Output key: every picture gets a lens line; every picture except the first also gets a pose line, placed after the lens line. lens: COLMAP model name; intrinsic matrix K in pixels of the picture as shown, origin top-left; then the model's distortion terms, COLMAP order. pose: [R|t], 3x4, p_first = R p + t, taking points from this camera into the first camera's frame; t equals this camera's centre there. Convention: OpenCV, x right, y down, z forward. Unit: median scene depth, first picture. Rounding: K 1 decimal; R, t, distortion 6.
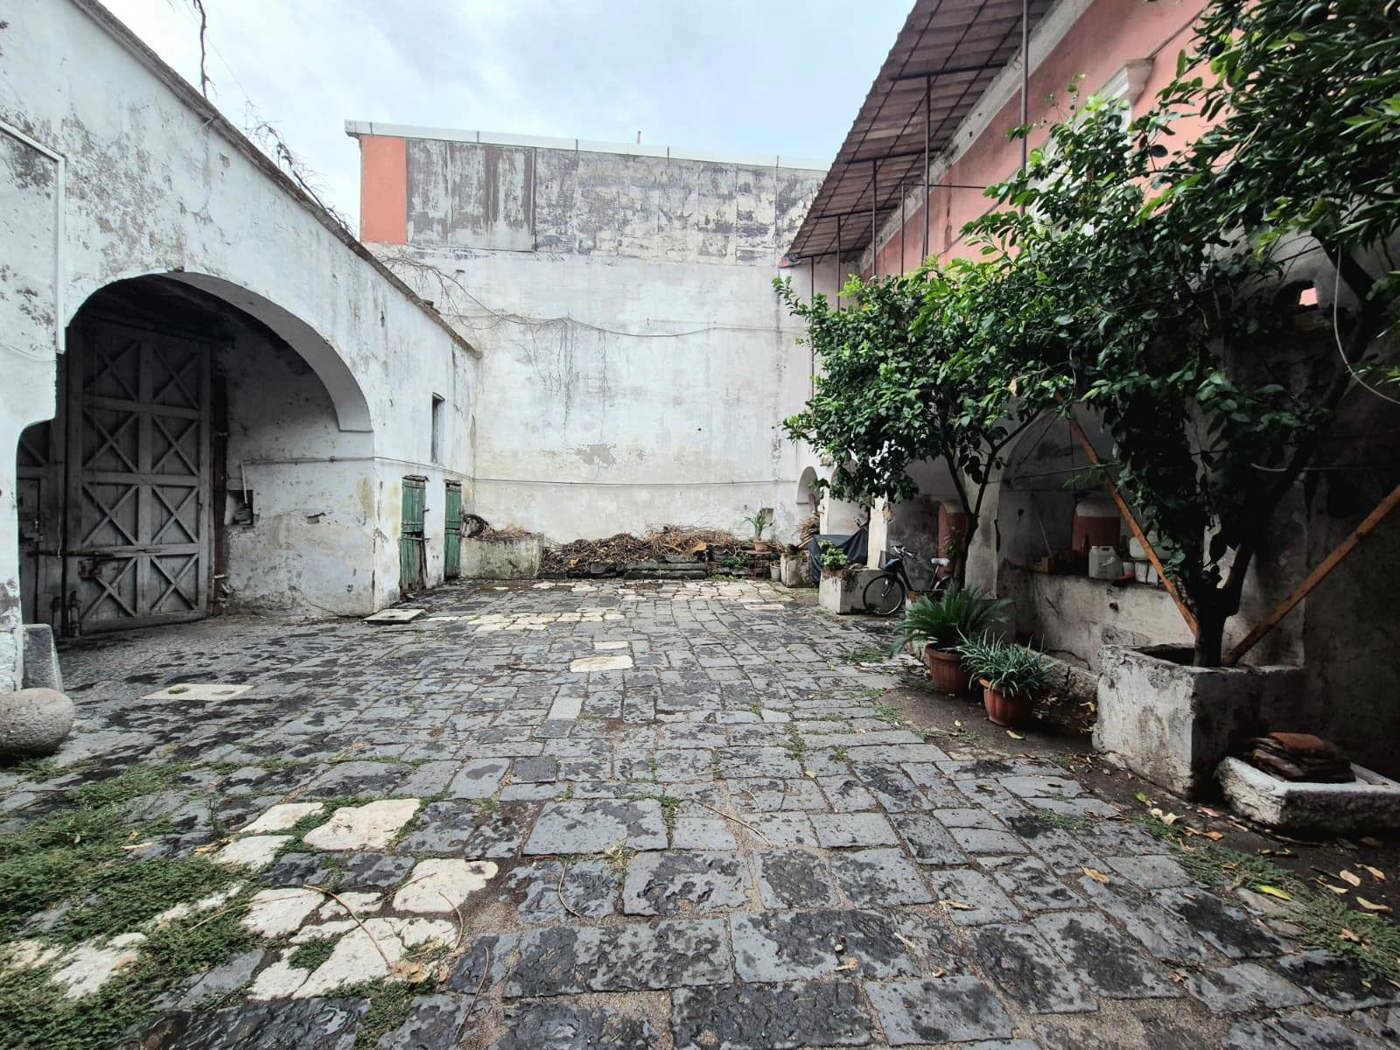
lens RADIAL K [[577.1, 0, 706.7], [0, 577.1, 517.5], [0, 0, 1]] dist [-0.000161, 0.001566]
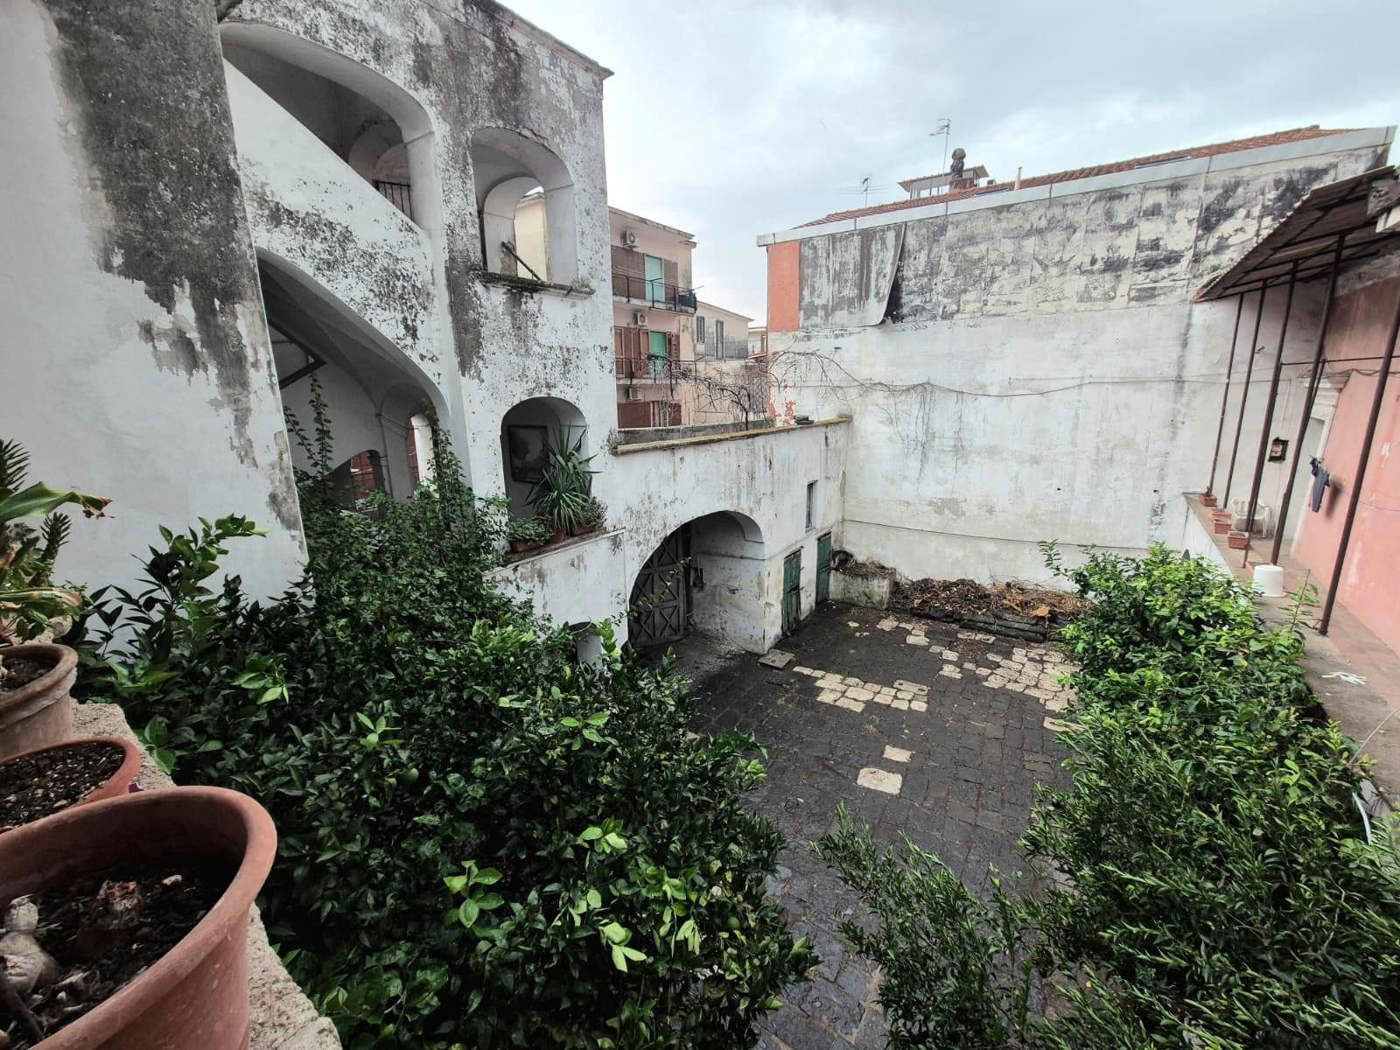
lens RADIAL K [[577.1, 0, 704.5], [0, 577.1, 524.8], [0, 0, 1]] dist [-0.000161, 0.001566]
pose [[0.773460, 0.119709, -0.622438, 0.143870], [0.021177, 0.976575, 0.214134, -0.325922], [0.633491, -0.178806, 0.752807, -0.135337]]
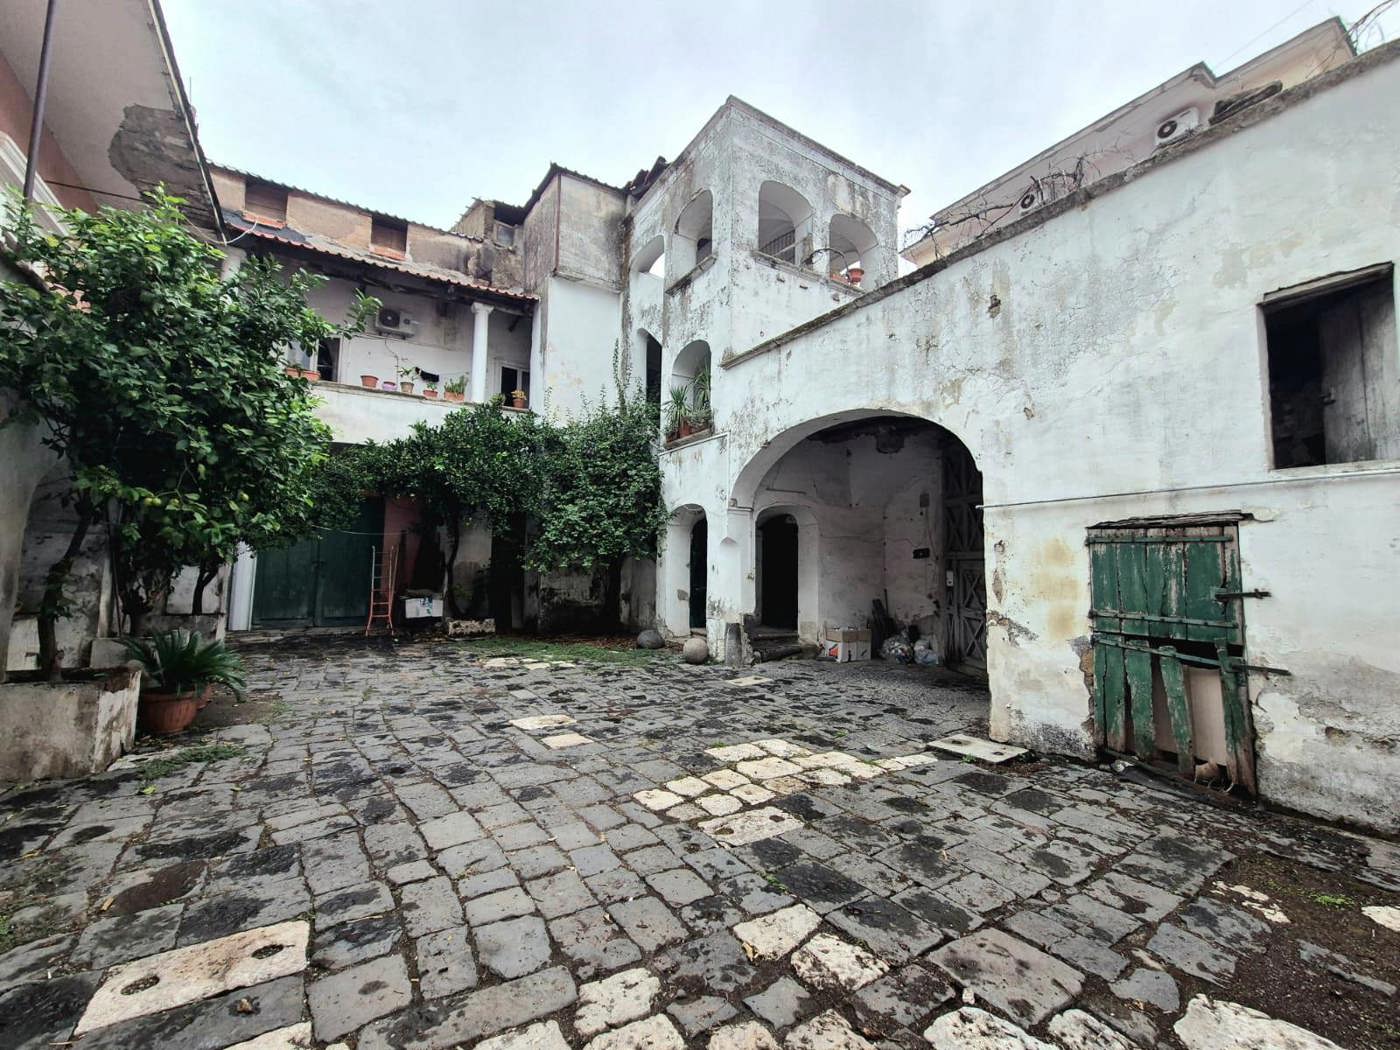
lens RADIAL K [[577.1, 0, 700.6], [0, 577.1, 517.8], [0, 0, 1]] dist [-0.000161, 0.001566]
pose [[-0.884696, -0.067237, -0.461294, 0.031346], [-0.033987, 0.996213, -0.080024, -0.016337], [0.464928, -0.055119, -0.883631, 0.917607]]
